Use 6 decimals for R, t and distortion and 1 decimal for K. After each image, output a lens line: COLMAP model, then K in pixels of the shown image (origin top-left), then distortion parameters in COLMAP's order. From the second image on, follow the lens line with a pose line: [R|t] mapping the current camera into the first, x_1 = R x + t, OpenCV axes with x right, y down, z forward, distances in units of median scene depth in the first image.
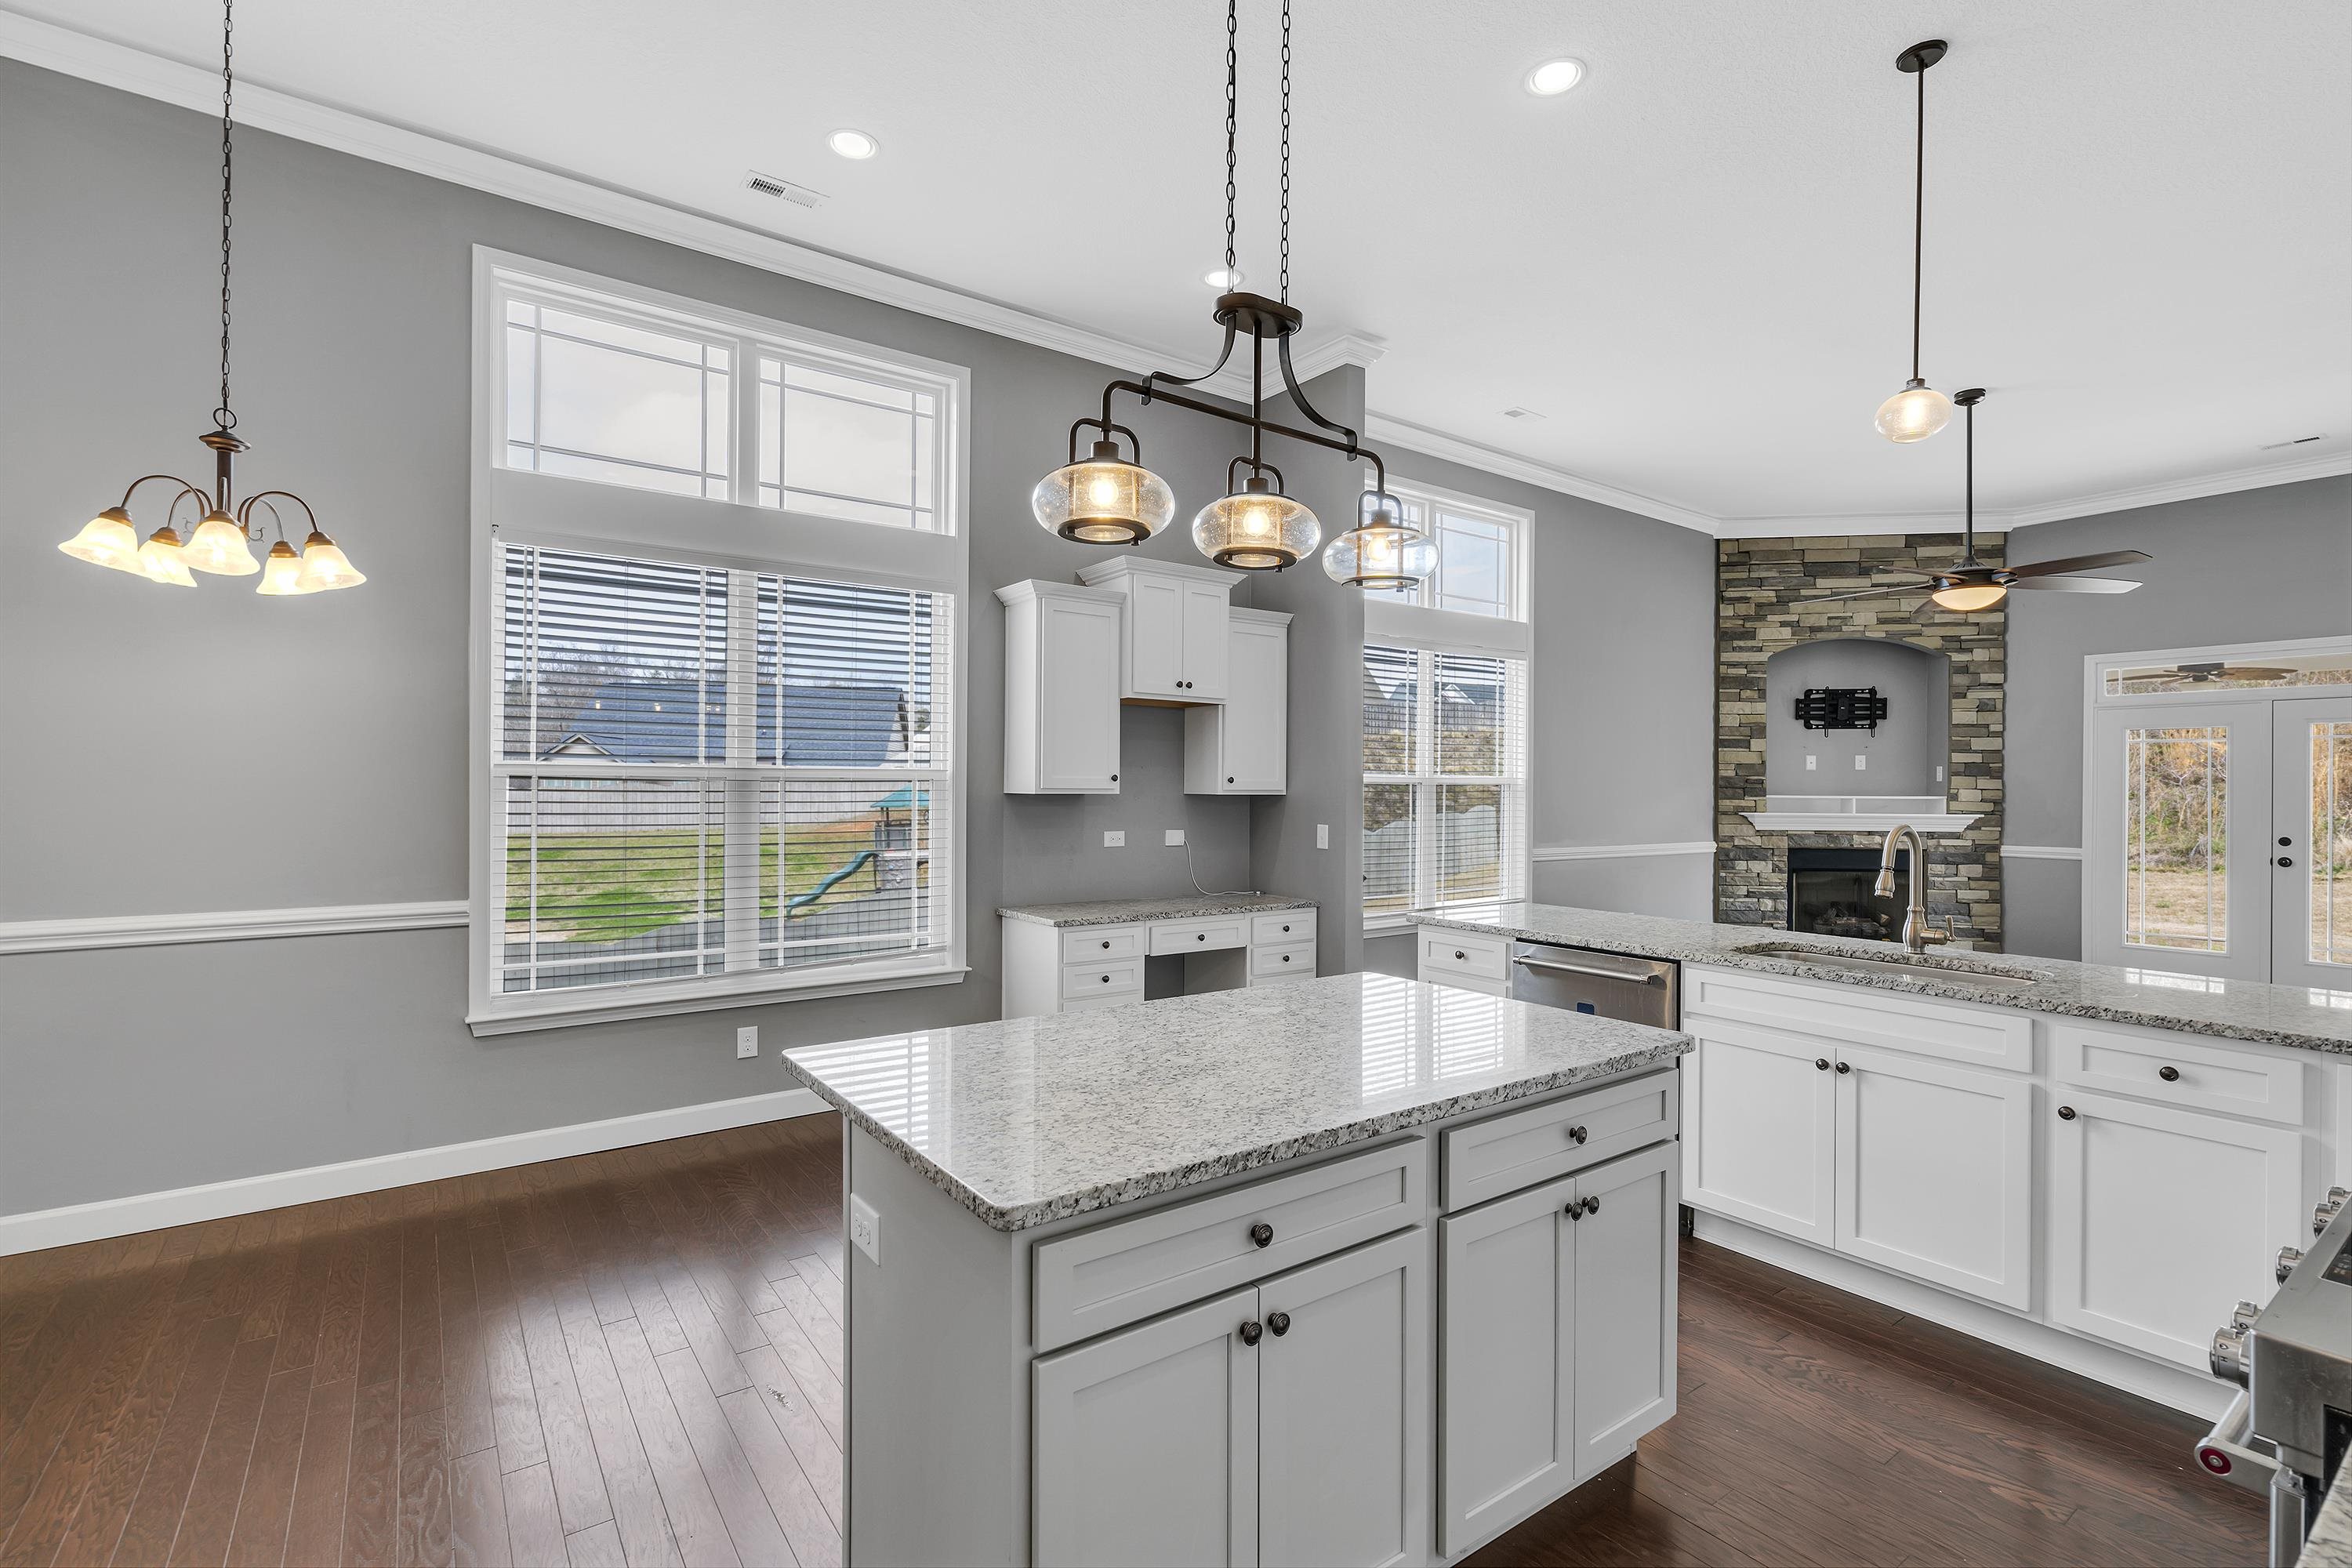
lens RADIAL K [[1038.9, 0, 1126.8], [0, 1038.9, 787.2], [0, 0, 1]] dist [-0.001453, -0.010186]
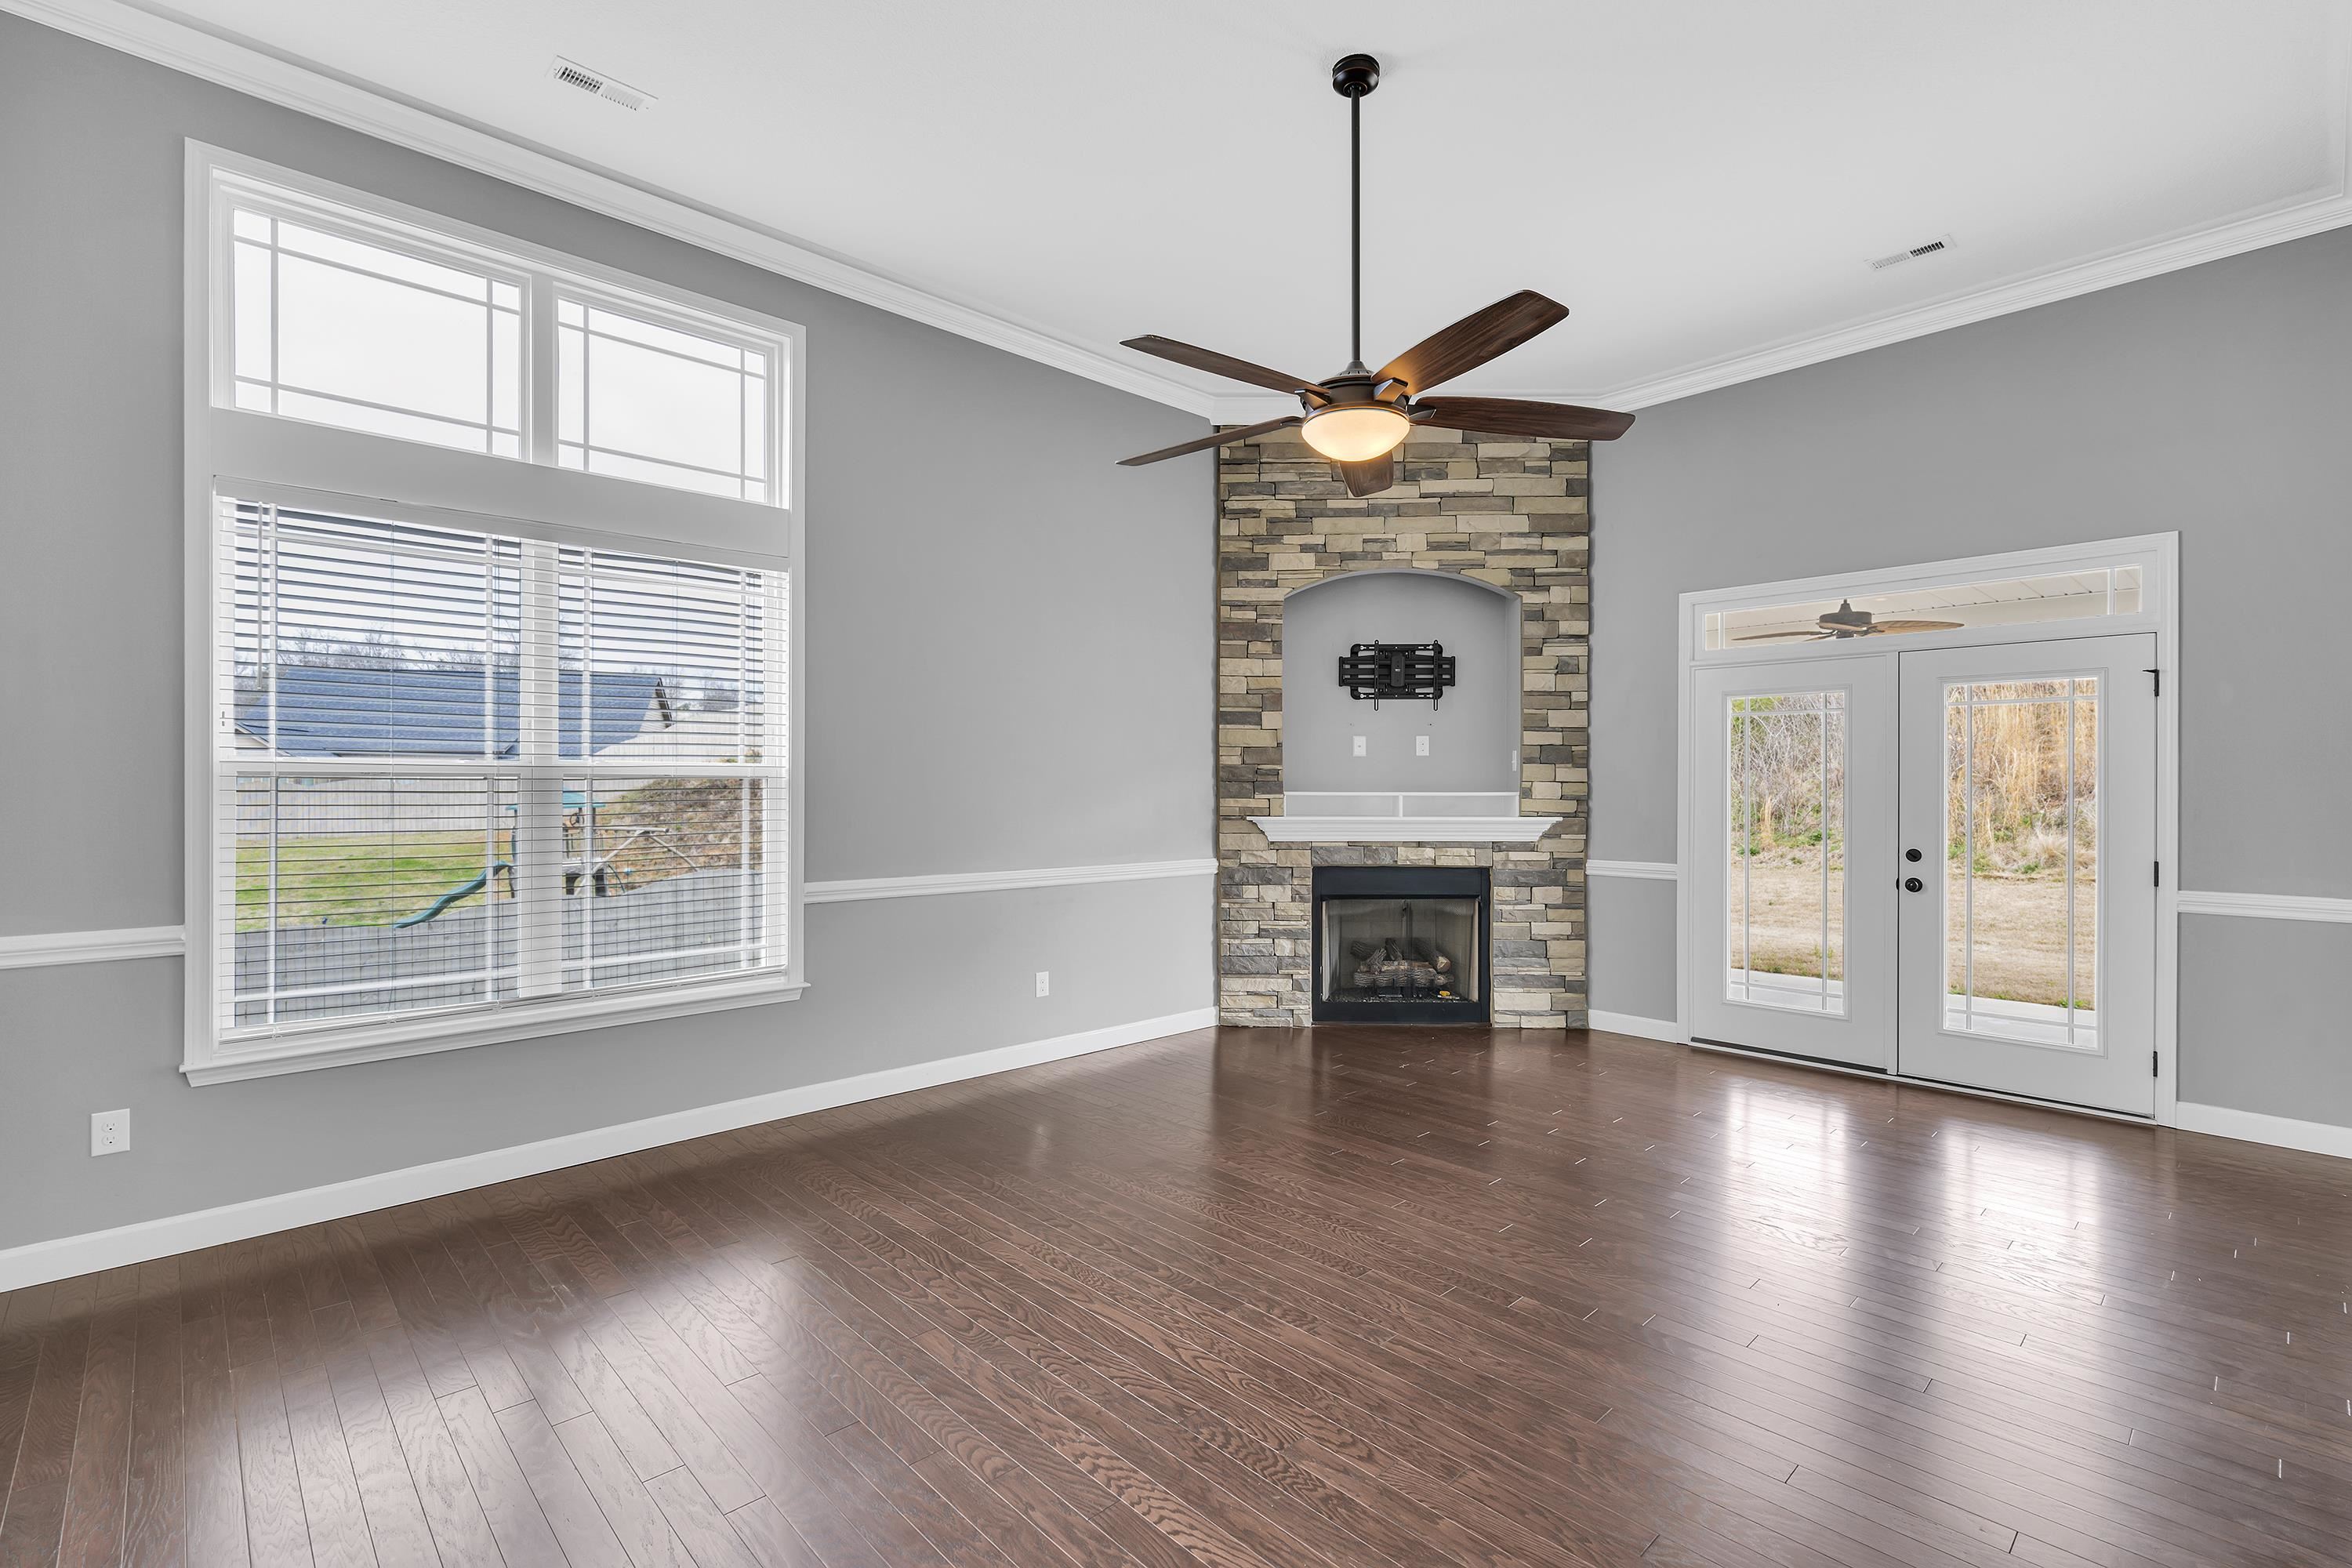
lens RADIAL K [[1072.2, 0, 1179.6], [0, 1072.2, 784.8], [0, 0, 1]] dist [0.000431, 0.000209]
pose [[0.988430, -0.005080, 0.151596, 0.435146], [0.004891, 0.999987, 0.001619, 0.001522], [-0.151602, -0.000859, 0.988441, 0.290652]]
